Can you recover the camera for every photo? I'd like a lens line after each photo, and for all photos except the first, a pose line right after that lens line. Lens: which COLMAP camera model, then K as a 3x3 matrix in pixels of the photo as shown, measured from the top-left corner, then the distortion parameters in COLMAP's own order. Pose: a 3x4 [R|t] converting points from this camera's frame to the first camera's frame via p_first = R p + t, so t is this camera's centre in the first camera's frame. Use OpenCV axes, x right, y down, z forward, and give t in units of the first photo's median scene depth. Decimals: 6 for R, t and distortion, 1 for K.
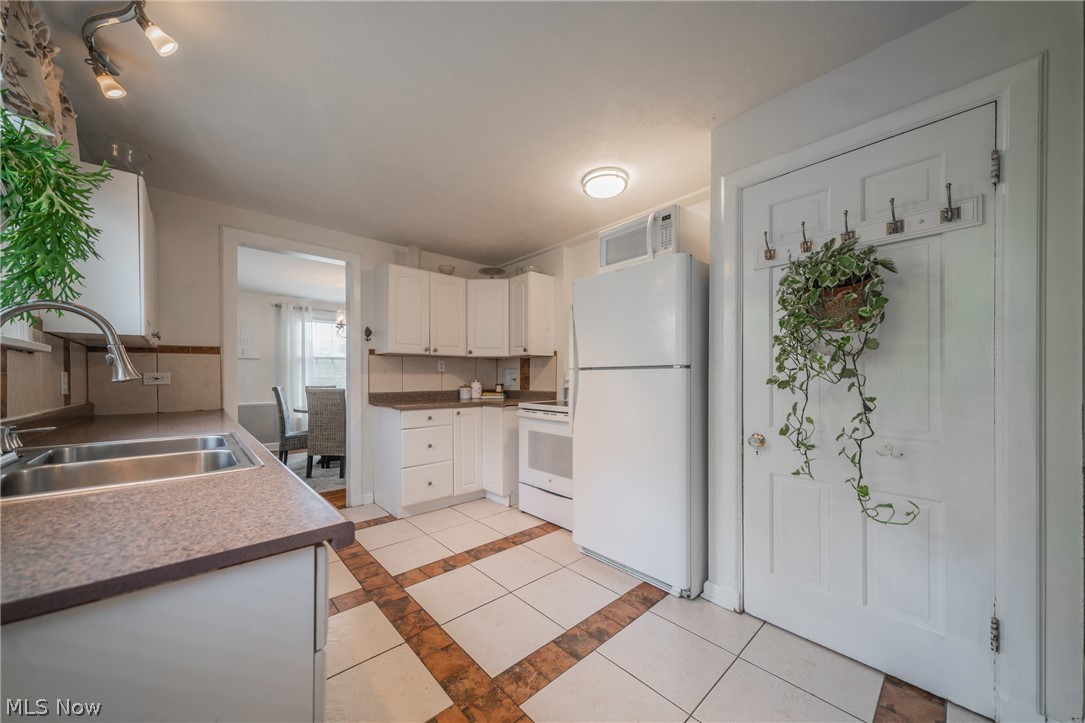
lens RADIAL K [[385.2, 0, 537.8], [0, 385.2, 372.7], [0, 0, 1]] dist [0.000805, -0.000487]
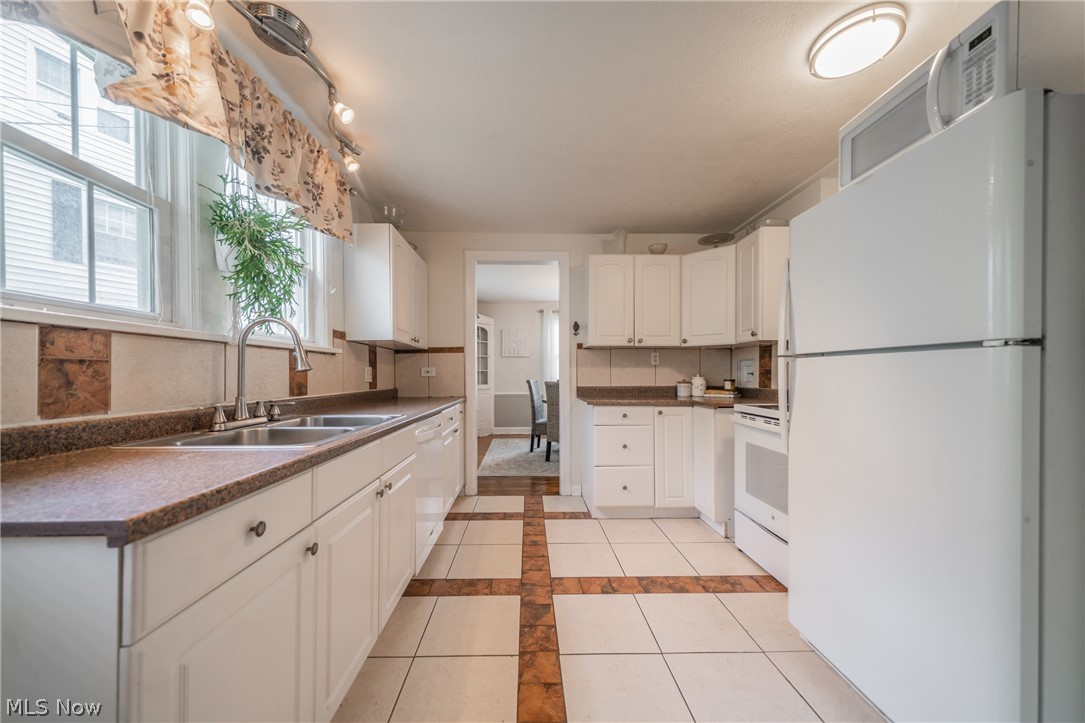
lens RADIAL K [[385.2, 0, 537.8], [0, 385.2, 372.7], [0, 0, 1]] dist [0.000805, -0.000487]
pose [[0.754765, 0.000216, -0.655995, 0.155197], [0.007211, 0.999937, 0.008625, 0.006950], [0.655955, -0.011241, 0.754716, 0.176770]]
